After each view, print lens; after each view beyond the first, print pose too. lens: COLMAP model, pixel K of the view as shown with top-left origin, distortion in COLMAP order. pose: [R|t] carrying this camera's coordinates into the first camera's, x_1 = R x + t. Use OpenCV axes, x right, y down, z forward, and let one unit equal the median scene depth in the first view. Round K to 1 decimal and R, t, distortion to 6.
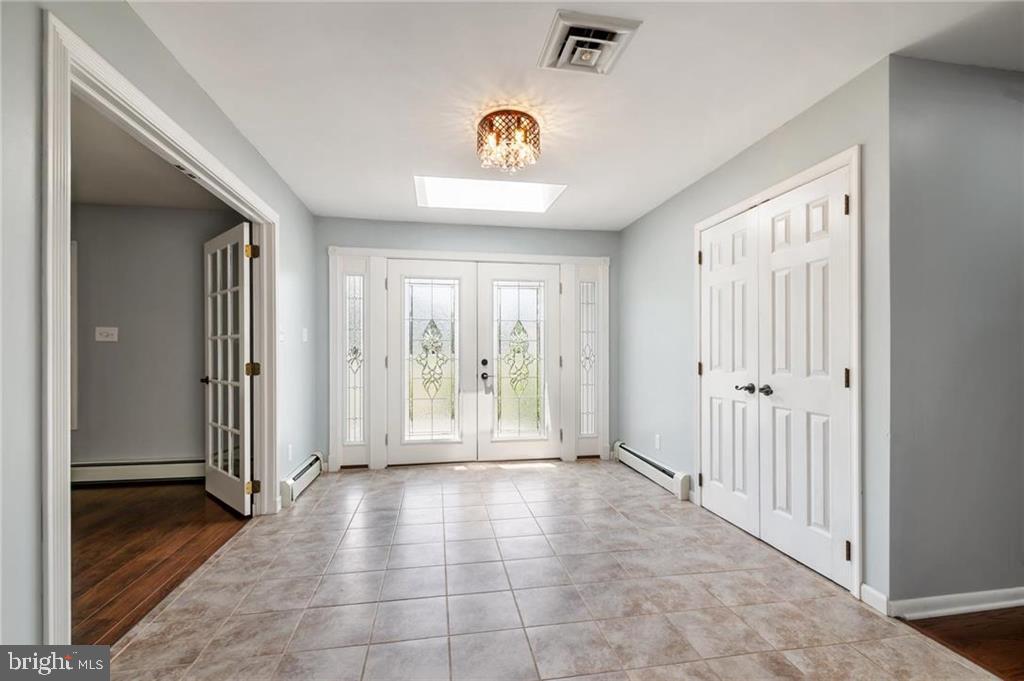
lens RADIAL K [[460.6, 0, 514.7], [0, 460.6, 357.1], [0, 0, 1]] dist [-0.000212, -0.000302]
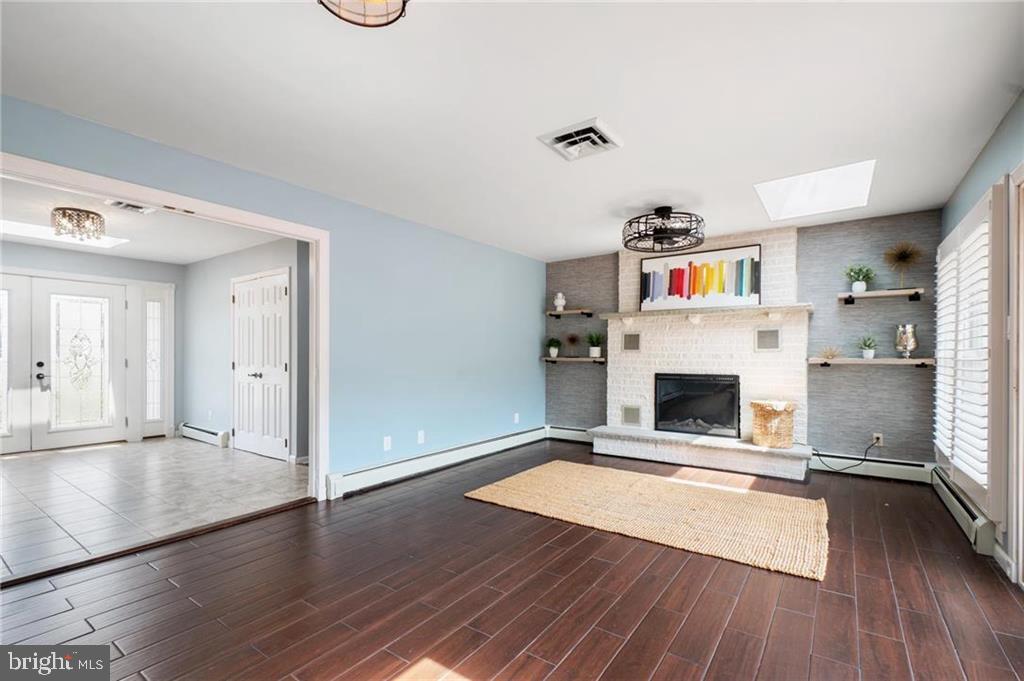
lens RADIAL K [[460.6, 0, 514.7], [0, 460.6, 357.1], [0, 0, 1]] dist [-0.000212, -0.000302]
pose [[0.709142, 0.001632, 0.705064, -0.039875], [0.007128, 0.999930, -0.009484, 0.013966], [-0.705029, 0.011752, 0.709081, -0.732133]]
